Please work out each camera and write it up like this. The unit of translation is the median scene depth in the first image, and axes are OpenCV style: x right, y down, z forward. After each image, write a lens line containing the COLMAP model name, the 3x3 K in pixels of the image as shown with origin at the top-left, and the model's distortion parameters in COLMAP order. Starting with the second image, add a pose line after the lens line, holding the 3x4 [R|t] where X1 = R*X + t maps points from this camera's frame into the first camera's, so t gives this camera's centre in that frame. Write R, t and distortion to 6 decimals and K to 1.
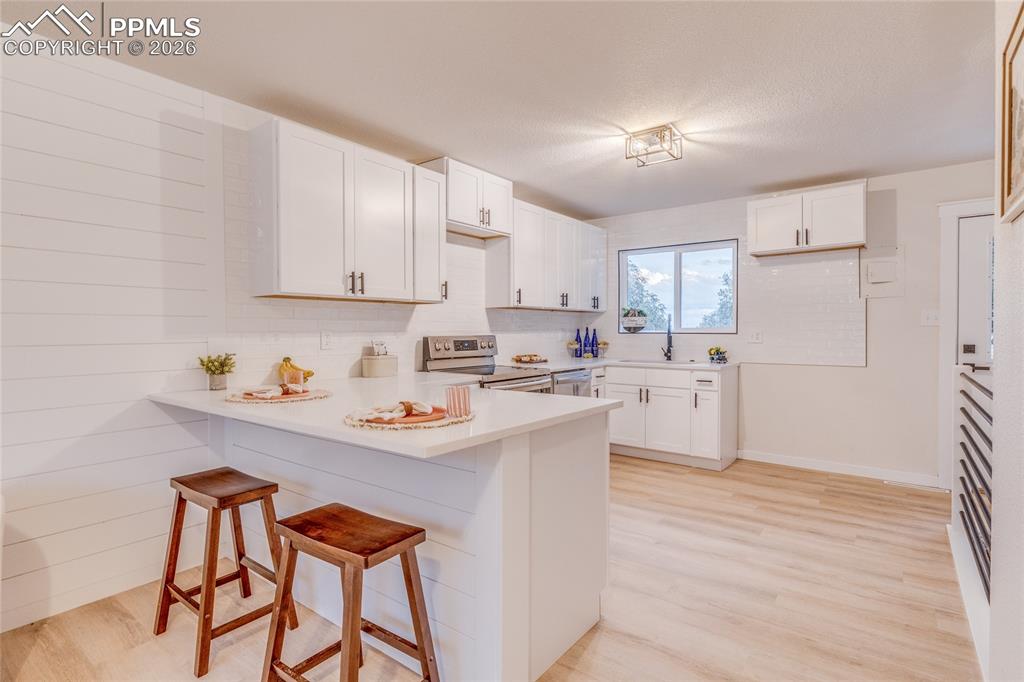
lens RADIAL K [[502.3, 0, 510.7], [0, 502.3, 337.1], [0, 0, 1]] dist [0.000243, -0.000335]
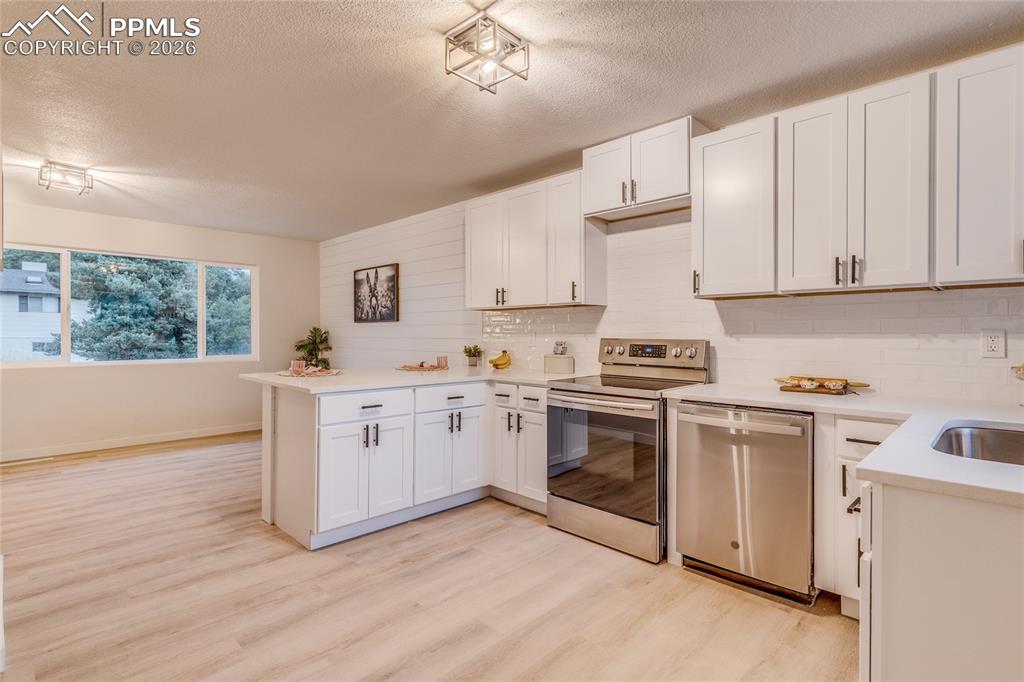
lens RADIAL K [[502.3, 0, 510.7], [0, 502.3, 337.1], [0, 0, 1]] dist [0.000243, -0.000335]
pose [[-0.127082, 0.008838, -0.991853, 0.956490], [-0.014981, 0.999829, 0.010828, -0.014753], [0.991779, 0.016235, -0.126928, 1.134279]]
